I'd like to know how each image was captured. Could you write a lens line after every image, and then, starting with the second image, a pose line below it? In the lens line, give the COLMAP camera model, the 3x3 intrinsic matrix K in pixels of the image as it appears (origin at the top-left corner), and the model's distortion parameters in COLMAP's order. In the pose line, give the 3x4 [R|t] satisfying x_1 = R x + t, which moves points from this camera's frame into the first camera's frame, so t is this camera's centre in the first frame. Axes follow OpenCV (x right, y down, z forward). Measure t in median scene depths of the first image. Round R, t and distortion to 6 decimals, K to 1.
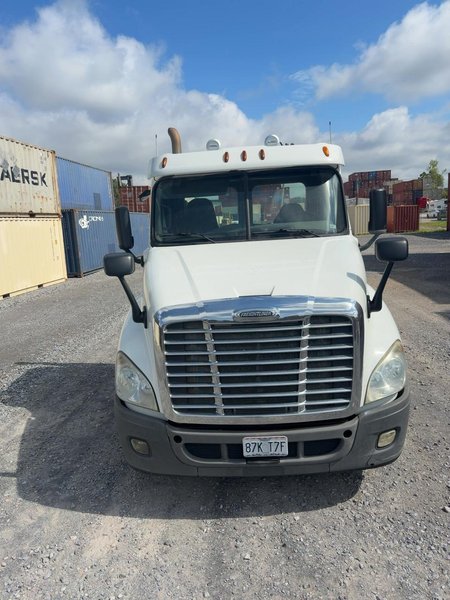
lens RADIAL K [[438.8, 0, 225.0], [0, 438.8, 300.0], [0, 0, 1]] dist [0.003445, -0.005138]
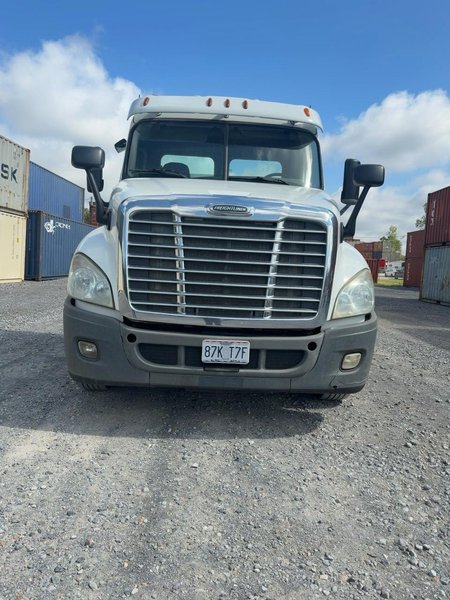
lens RADIAL K [[433.5, 0, 225.0], [0, 433.5, 300.0], [0, 0, 1]] dist [0.105595, -0.197891]
pose [[0.991093, 0.103879, 0.083326, 0.001601], [-0.094503, 0.989483, -0.109507, 0.313680], [-0.093825, 0.100657, 0.990487, 0.068293]]
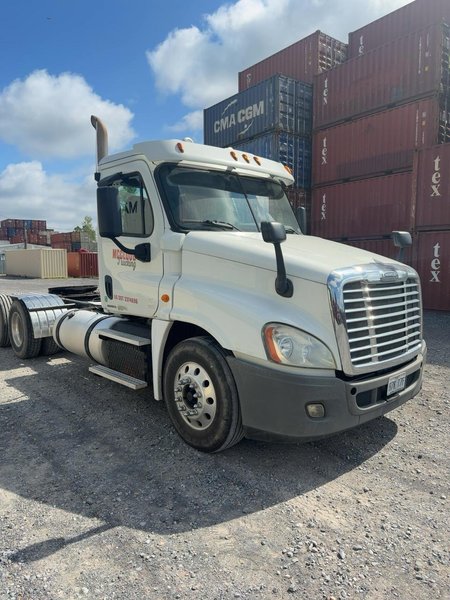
lens RADIAL K [[426.0, 0, 235.9], [0, 426.0, 315.3], [0, 0, 1]] dist [0.110513, -0.152477]
pose [[0.696001, -0.035233, 0.717176, -1.045755], [0.095168, 0.994510, -0.043500, 0.146442], [-0.711706, 0.098528, 0.695533, 0.439936]]
